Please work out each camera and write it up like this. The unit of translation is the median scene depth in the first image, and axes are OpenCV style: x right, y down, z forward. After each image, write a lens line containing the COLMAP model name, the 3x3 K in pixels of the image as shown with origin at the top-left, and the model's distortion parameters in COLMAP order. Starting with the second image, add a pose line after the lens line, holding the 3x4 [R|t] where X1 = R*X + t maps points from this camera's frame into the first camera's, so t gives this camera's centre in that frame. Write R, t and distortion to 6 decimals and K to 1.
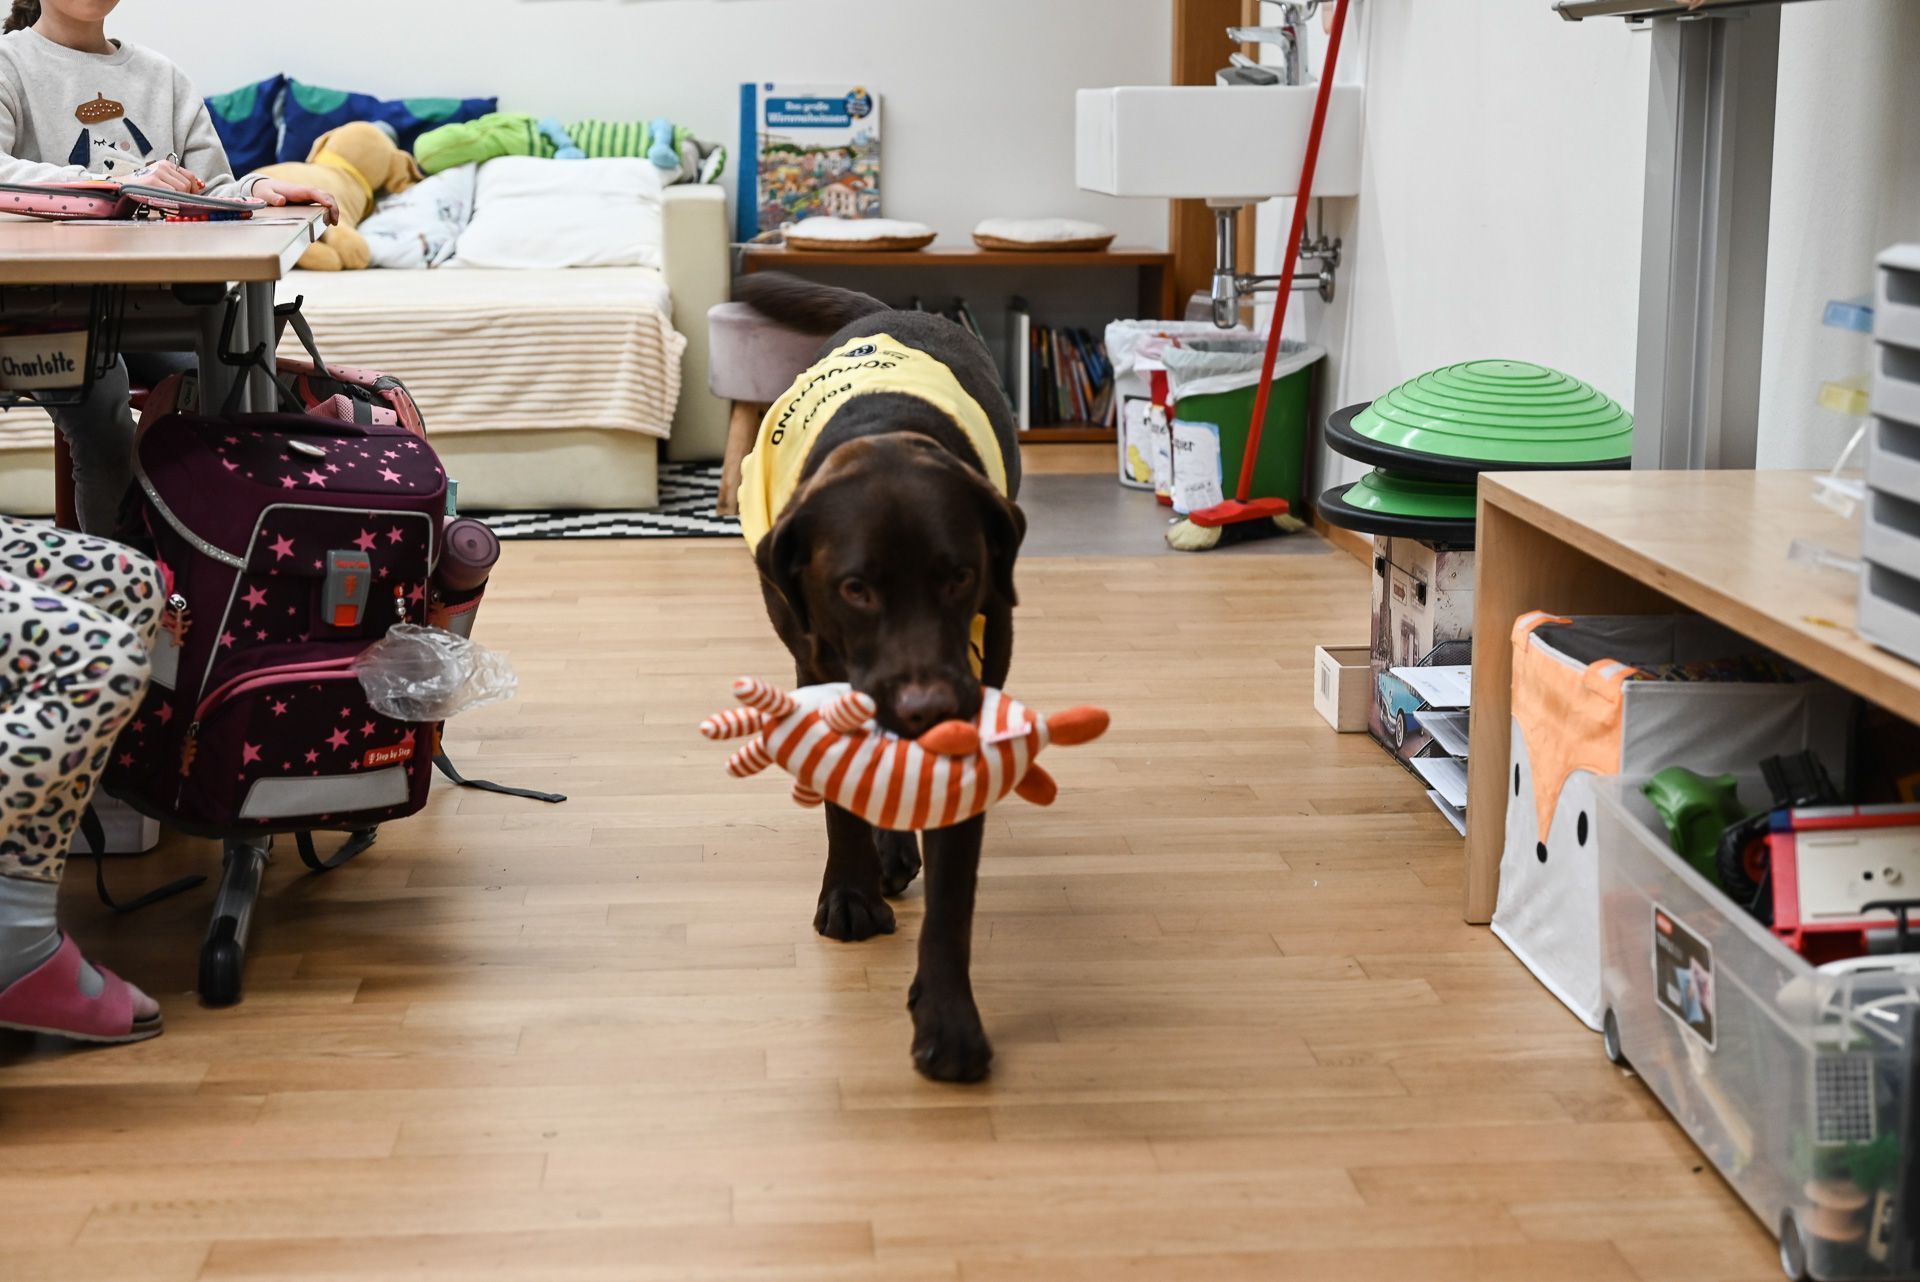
lens RADIAL K [[2855.3, 0, 960.0], [0, 2855.3, 641.0], [0, 0, 1]] dist [0.020885, 0.050366]
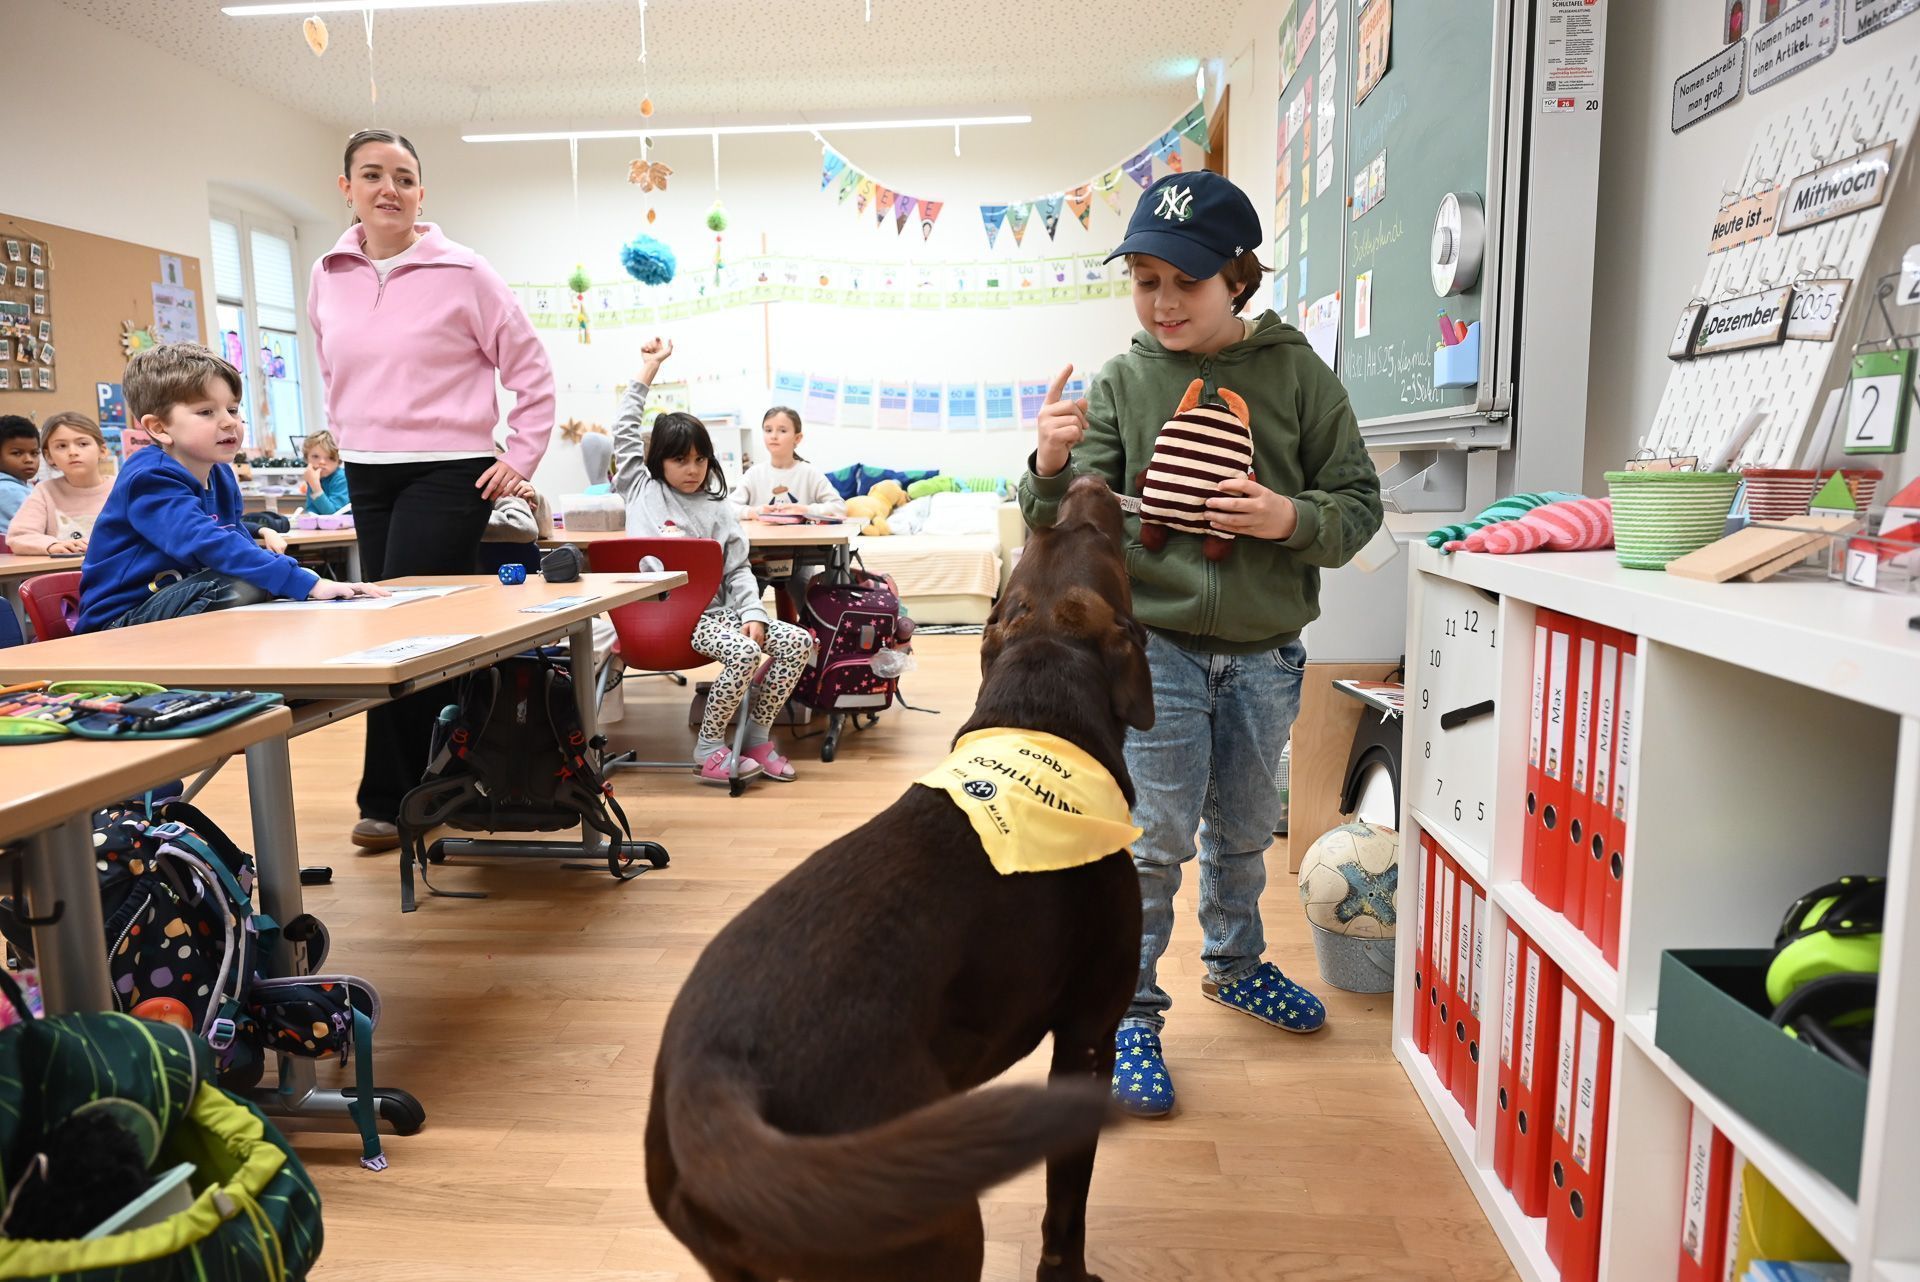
lens RADIAL K [[1299.9, 0, 960.0], [0, 1299.9, 641.0], [0, 0, 1]] dist [0.000495, 0.004485]
pose [[0.987424, 0.006803, -0.157951, 0.060974], [-0.013796, 0.998970, -0.043221, 0.023710], [0.157494, 0.044857, 0.986501, -0.219322]]
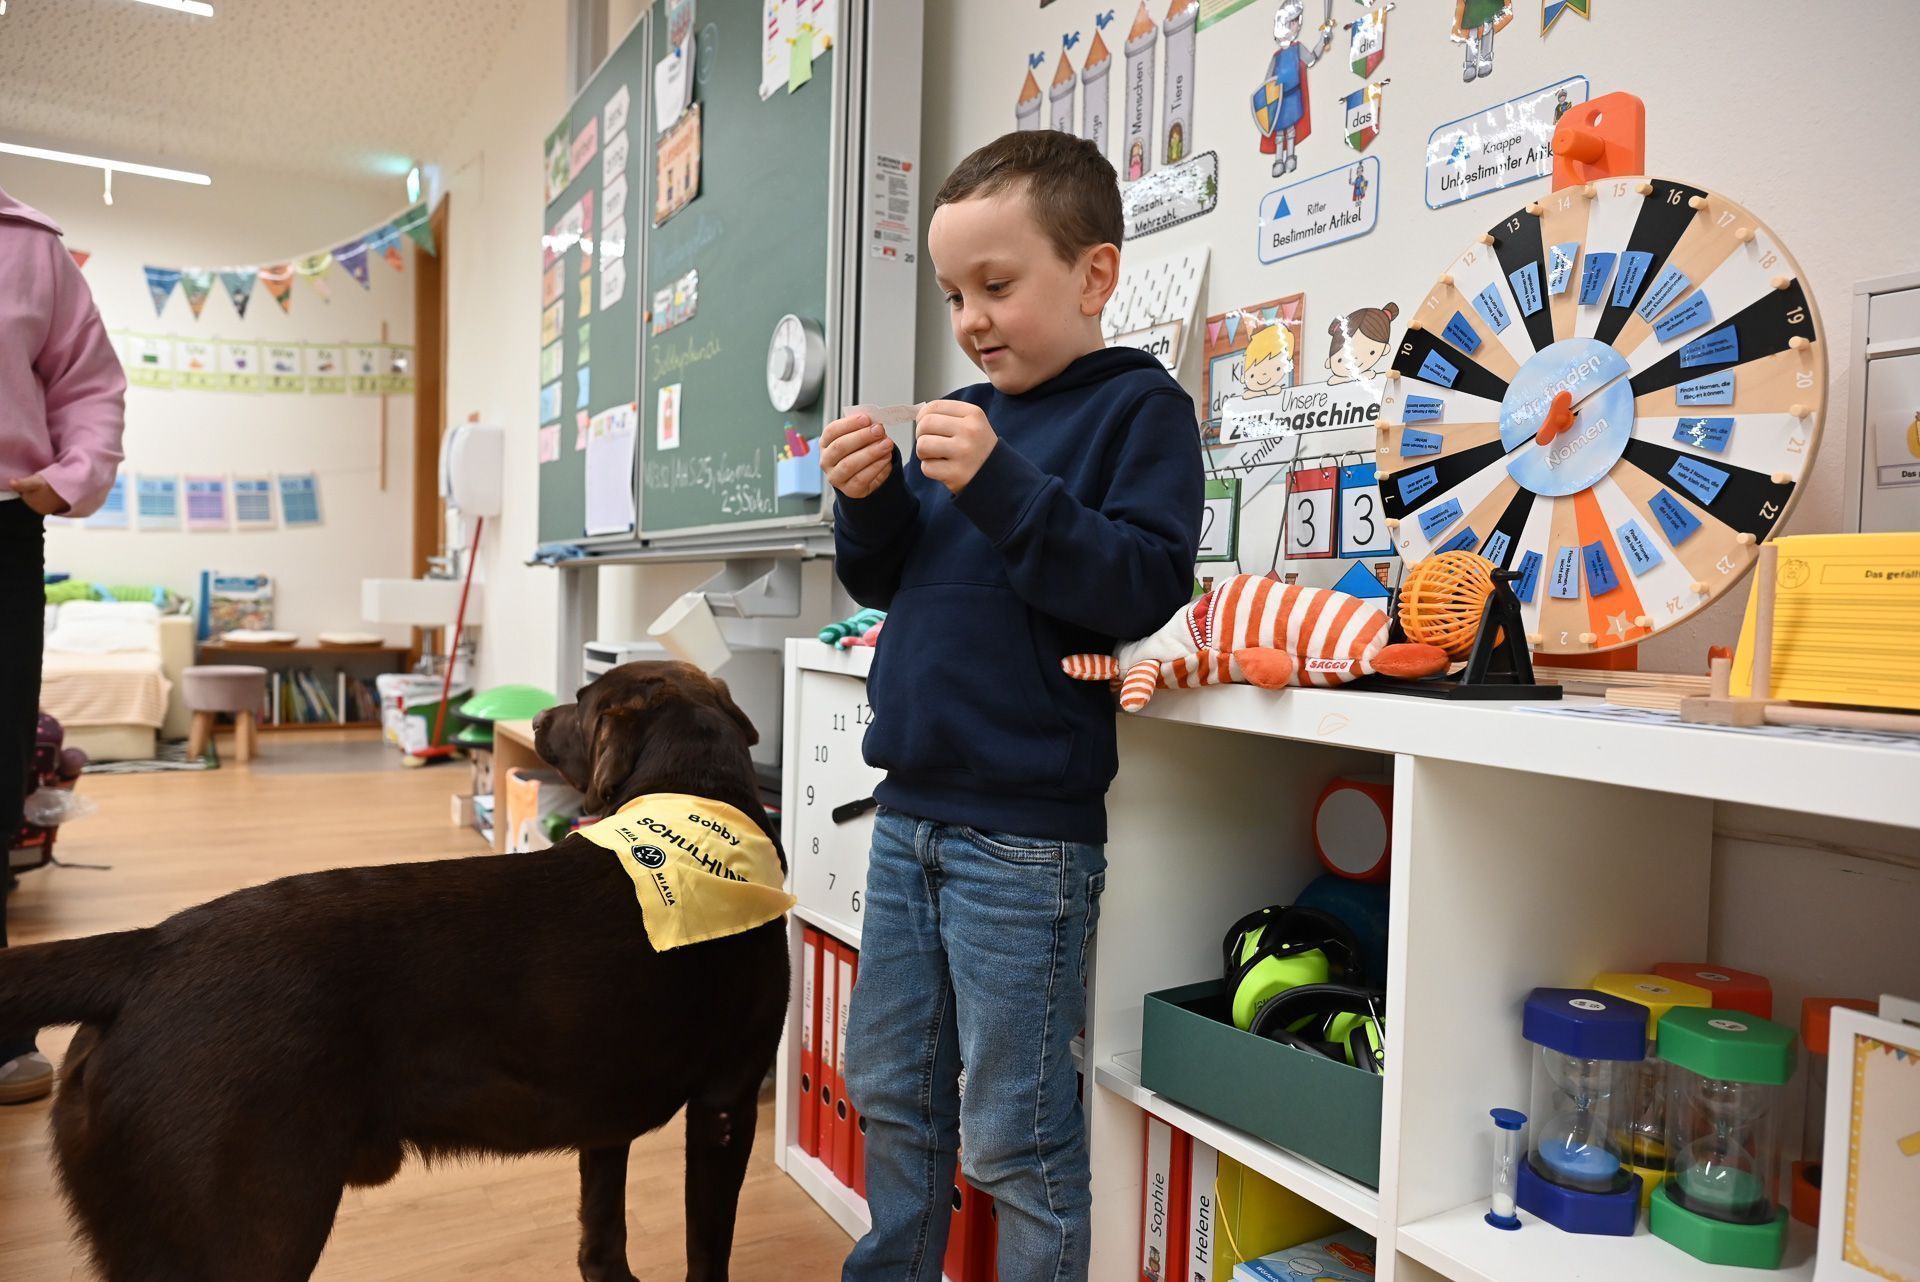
lens RADIAL K [[1299.9, 0, 960.0], [0, 1299.9, 641.0], [0, 0, 1]] dist [0.000495, 0.004485]
pose [[0.898992, 0.008413, 0.437885, 0.014218], [0.053978, 0.990064, -0.129841, 0.028729], [-0.434627, 0.140362, 0.889606, -0.193033]]
